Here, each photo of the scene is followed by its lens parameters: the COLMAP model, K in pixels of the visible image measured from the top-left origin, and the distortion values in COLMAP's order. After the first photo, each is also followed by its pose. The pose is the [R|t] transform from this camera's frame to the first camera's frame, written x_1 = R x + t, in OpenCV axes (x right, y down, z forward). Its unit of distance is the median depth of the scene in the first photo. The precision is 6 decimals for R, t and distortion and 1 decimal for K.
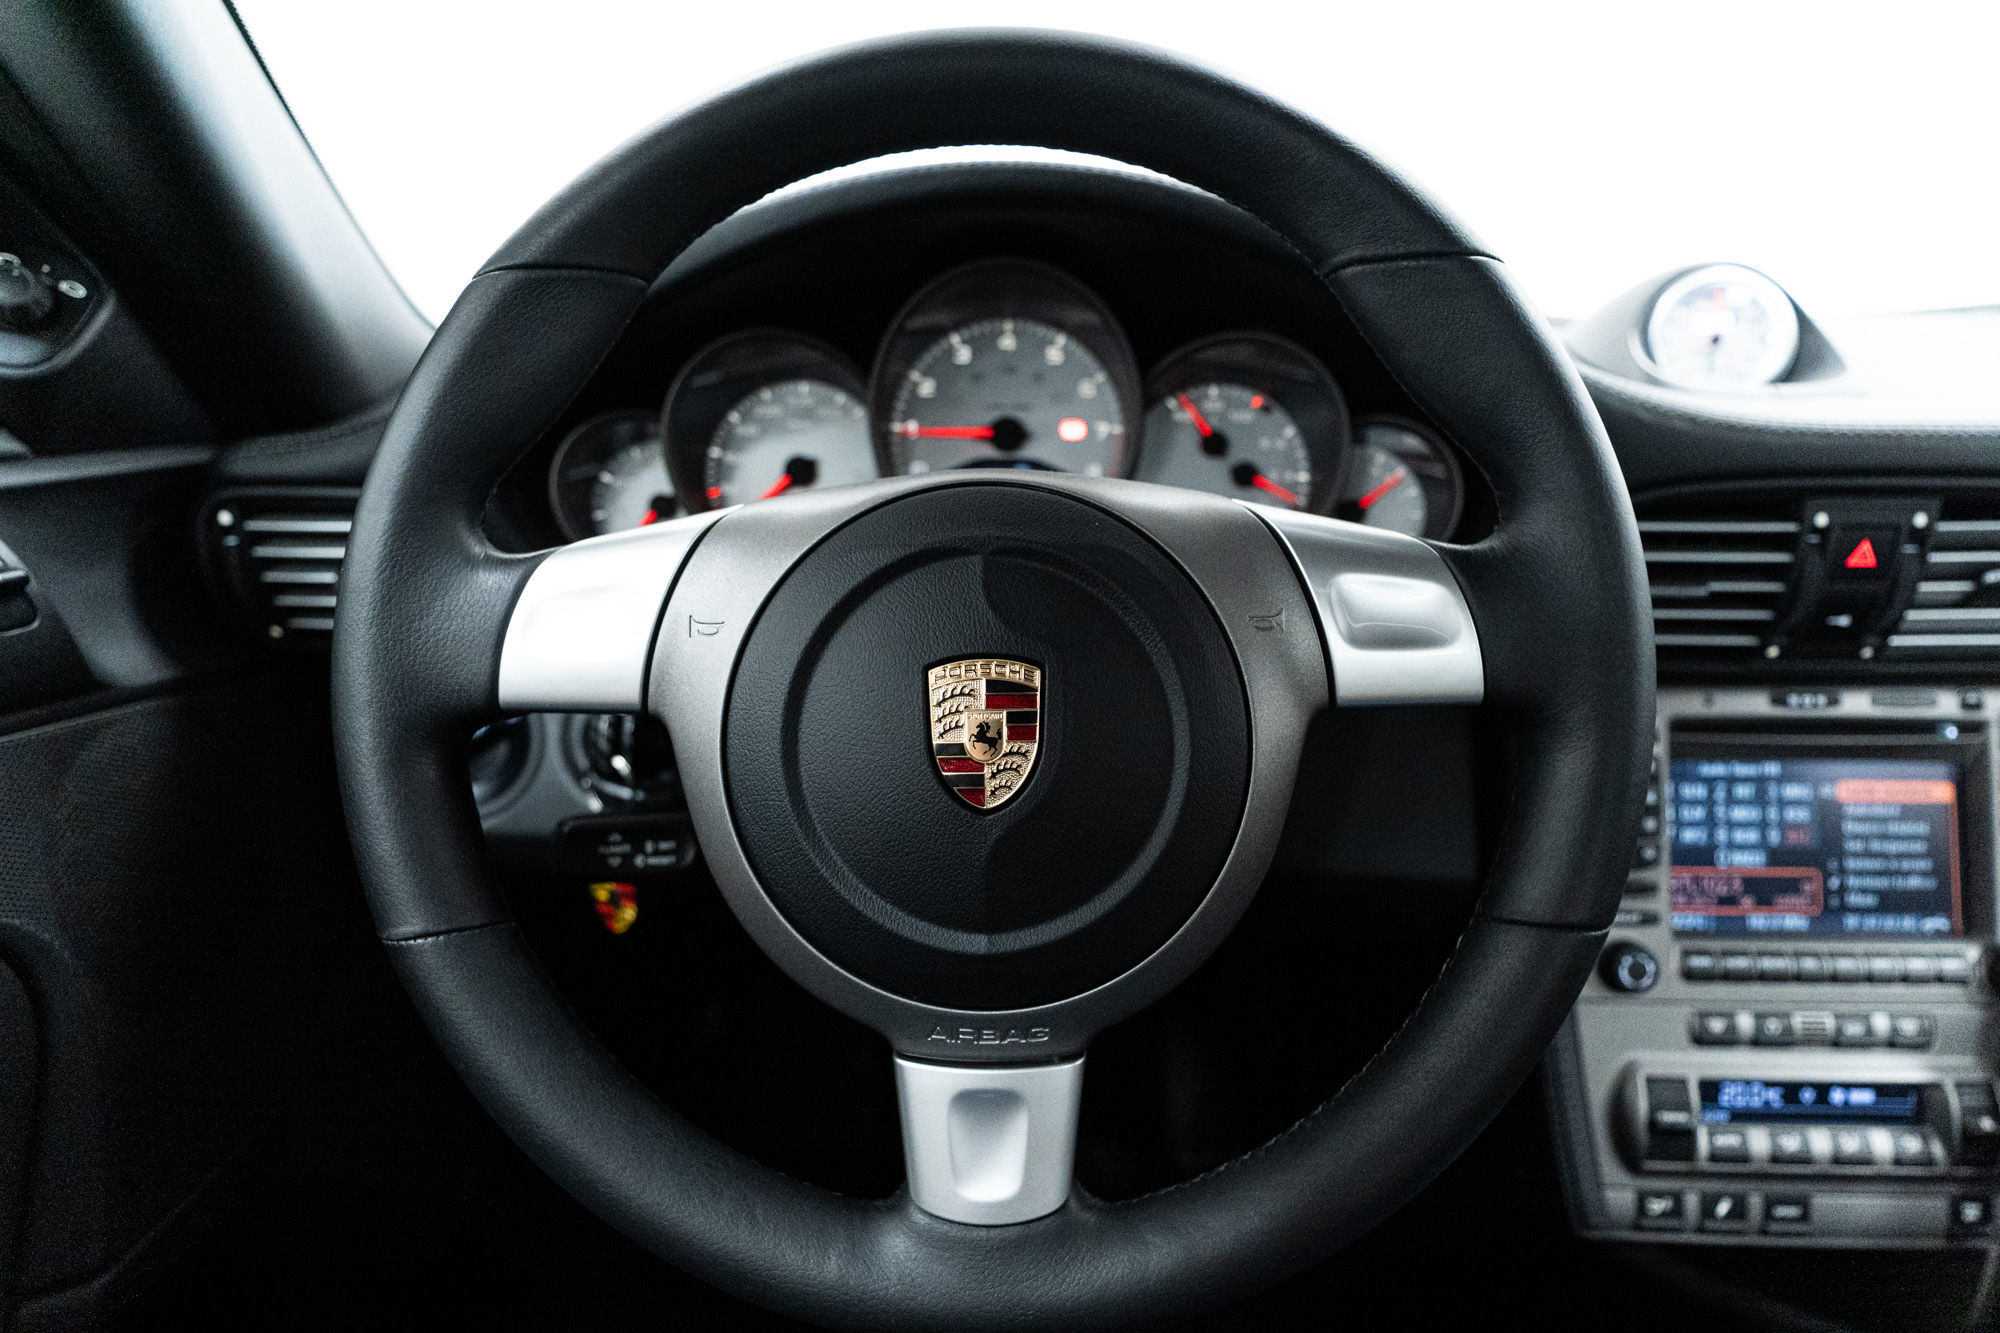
lens RADIAL K [[1278.5, 0, 973.4], [0, 1278.5, 639.6], [0, 0, 1]] dist [0.005600, -0.010989]
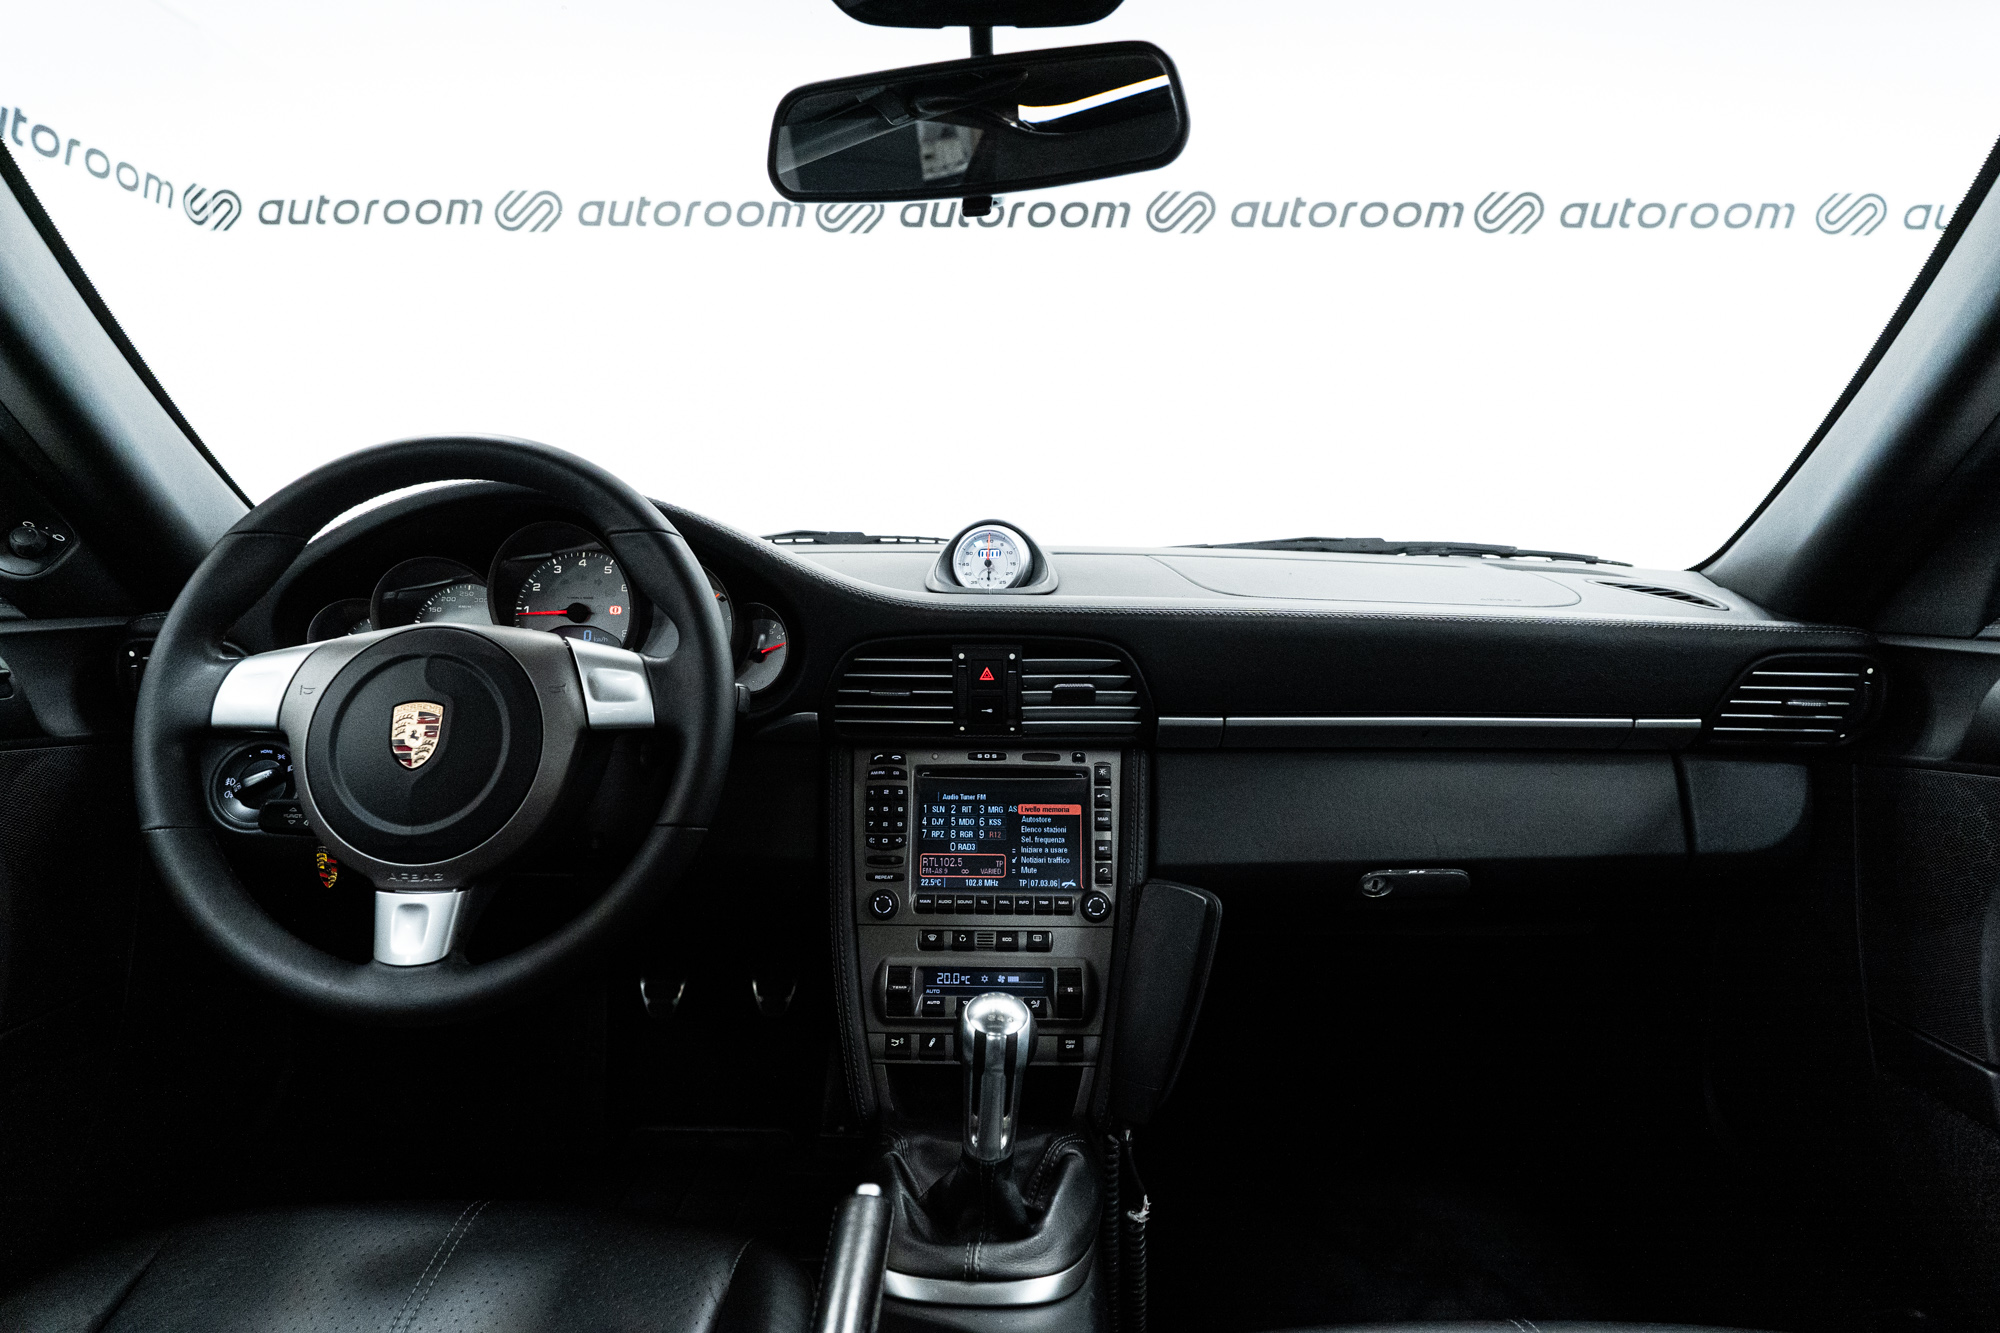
lens RADIAL K [[1185.7, 0, 994.9], [0, 1185.7, 608.4], [0, 0, 1]] dist [-0.006922, 0.000266]
pose [[0.999897, 0.003788, 0.013846, 0.646560], [-0.001230, 0.983614, -0.180282, 0.147607], [-0.014302, 0.180246, 0.983518, -0.721053]]
